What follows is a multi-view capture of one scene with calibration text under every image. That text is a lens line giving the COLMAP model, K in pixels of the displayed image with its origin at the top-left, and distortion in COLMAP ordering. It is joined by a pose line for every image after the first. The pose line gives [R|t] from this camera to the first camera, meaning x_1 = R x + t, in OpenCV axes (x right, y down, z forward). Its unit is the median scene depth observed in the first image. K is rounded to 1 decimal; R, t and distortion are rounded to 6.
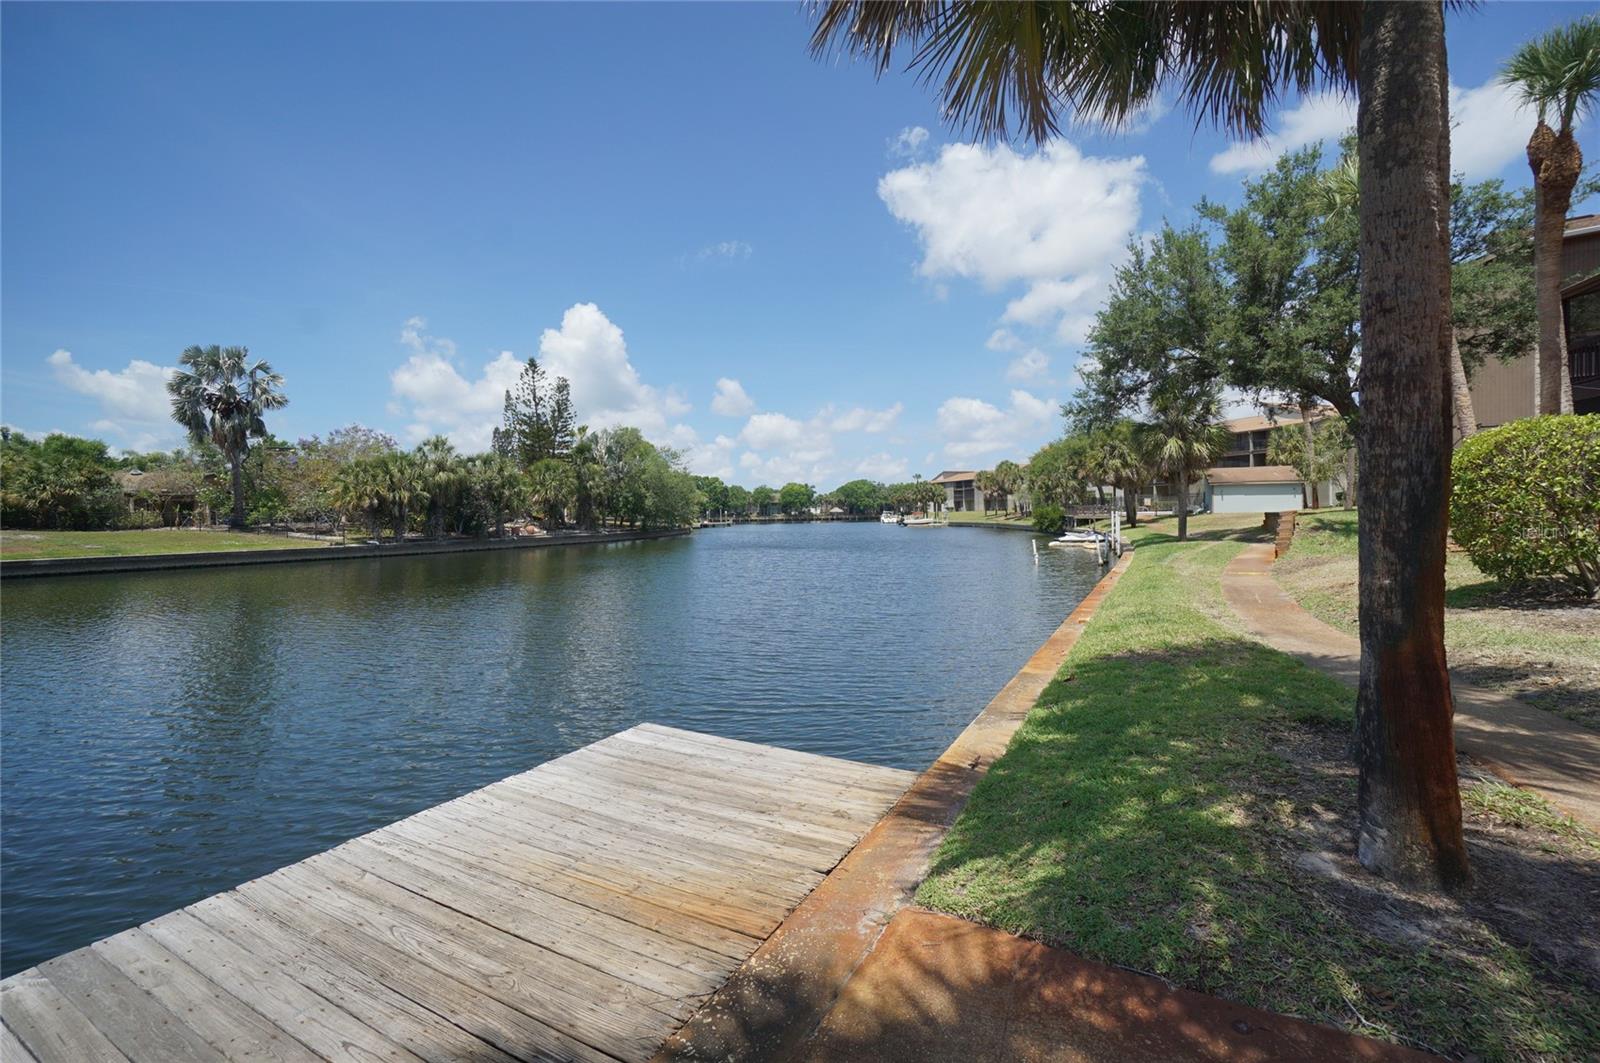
lens RADIAL K [[688.0, 0, 798.3], [0, 688.0, 522.4], [0, 0, 1]] dist [-0.002697, 0.001086]
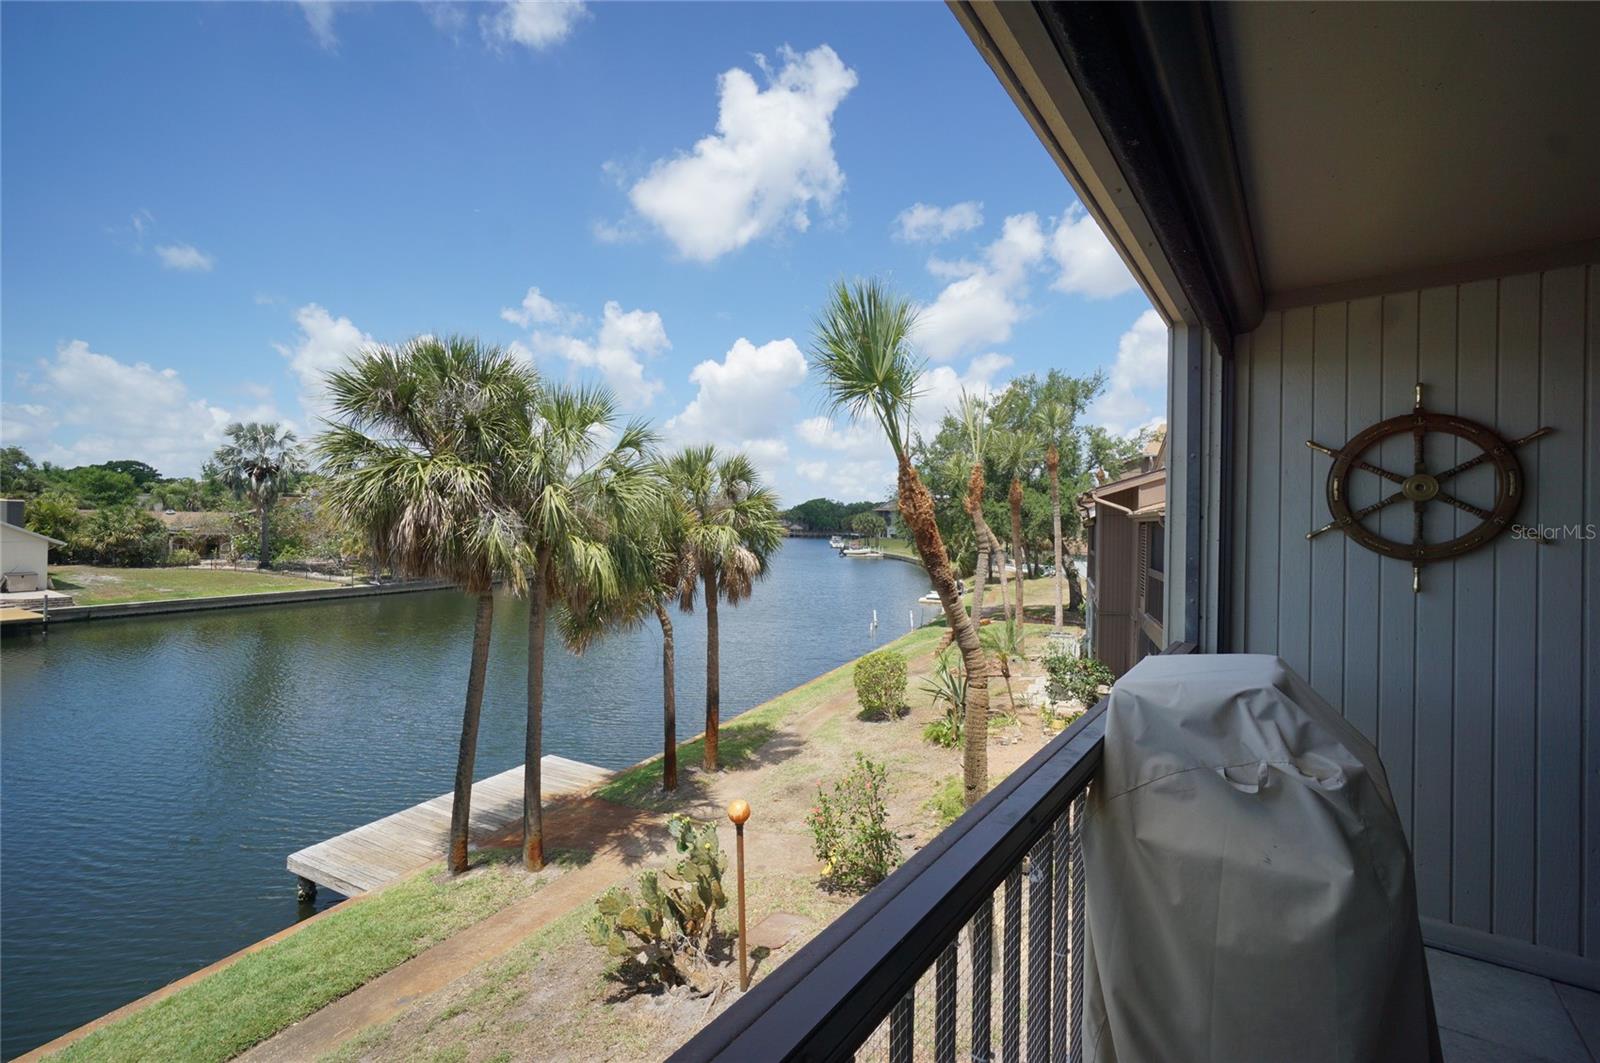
lens RADIAL K [[688.0, 0, 798.3], [0, 688.0, 522.4], [0, 0, 1]] dist [-0.002697, 0.001086]
pose [[0.998388, 0.038970, 0.041269, 0.095104], [-0.038740, 0.999229, -0.006354, -0.106550], [-0.041485, 0.004745, 0.999128, -0.288407]]
